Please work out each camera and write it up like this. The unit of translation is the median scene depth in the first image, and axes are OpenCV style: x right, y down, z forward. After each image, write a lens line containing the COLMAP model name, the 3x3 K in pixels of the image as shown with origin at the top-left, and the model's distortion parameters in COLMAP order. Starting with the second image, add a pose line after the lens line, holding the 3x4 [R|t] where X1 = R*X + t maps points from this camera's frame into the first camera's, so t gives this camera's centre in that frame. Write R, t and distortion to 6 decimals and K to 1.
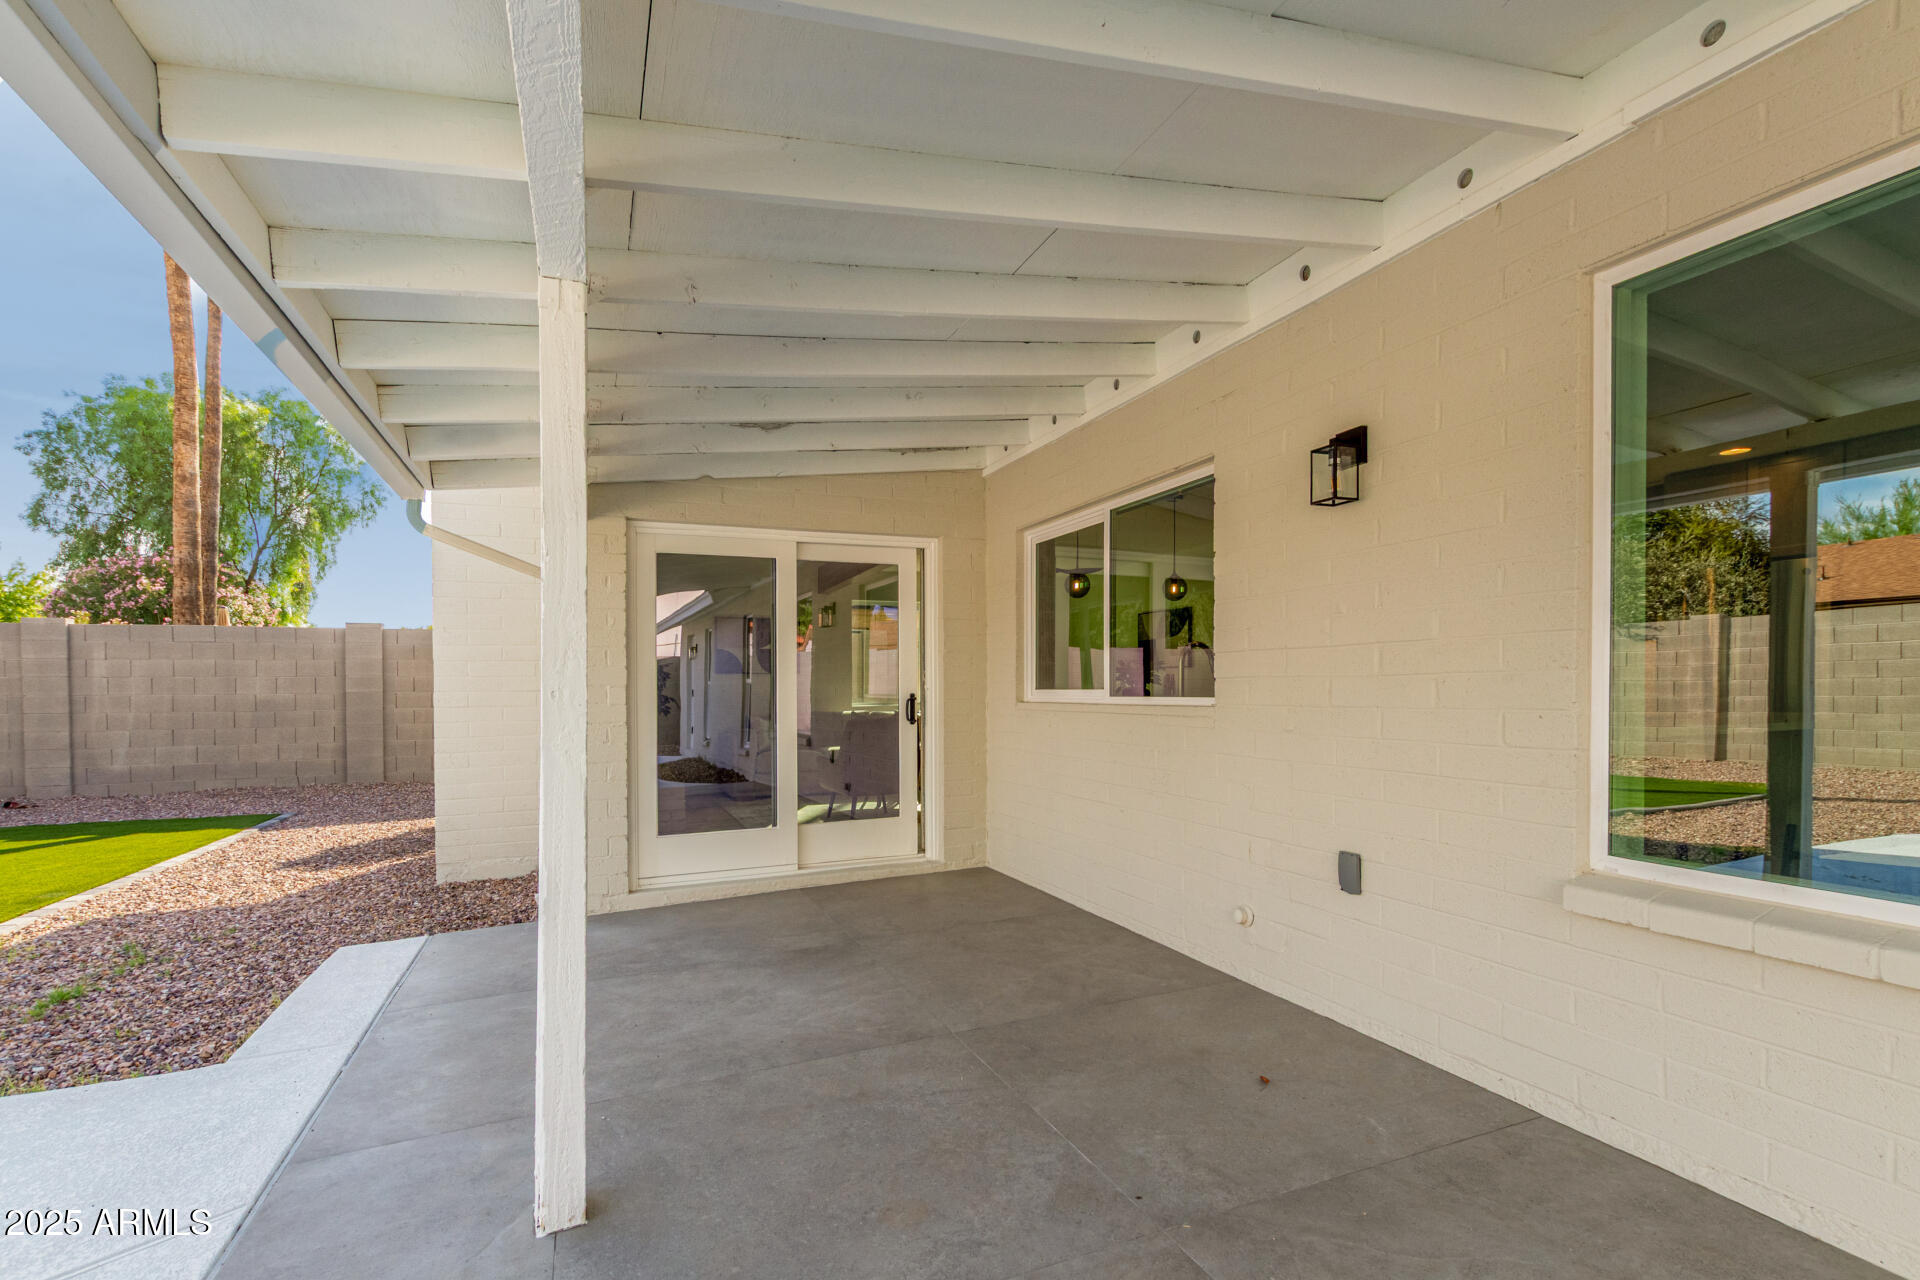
lens RADIAL K [[930.5, 0, 953.7], [0, 930.5, 690.1], [0, 0, 1]] dist [0.002052, -0.000099]
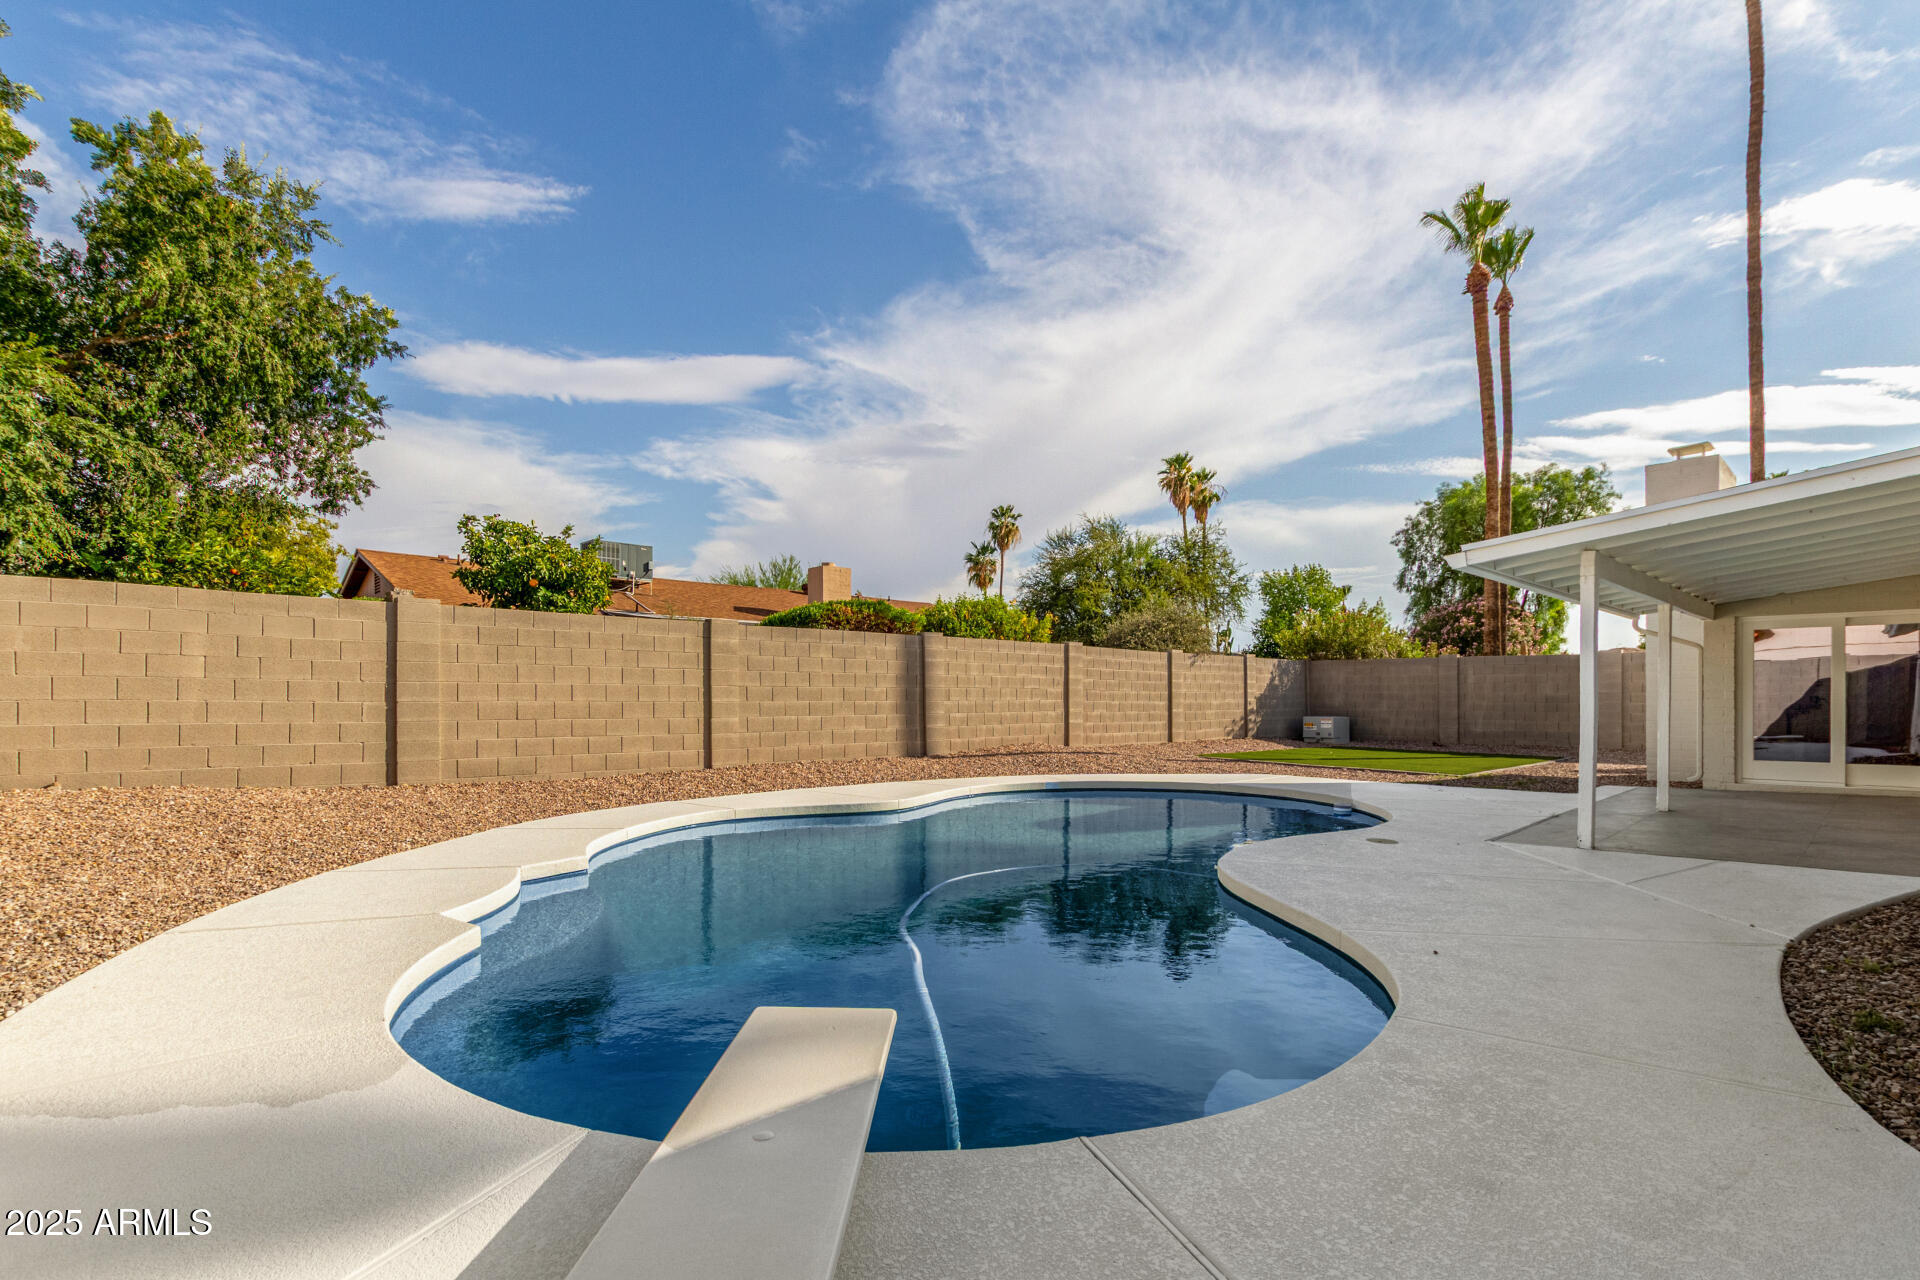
lens RADIAL K [[930.5, 0, 953.7], [0, 930.5, 690.1], [0, 0, 1]] dist [0.002052, -0.000099]
pose [[0.386279, 0.007905, -0.922348, 0.448961], [-0.008836, 0.999949, 0.004870, 0.000074], [0.922340, 0.006269, 0.386330, -0.724849]]
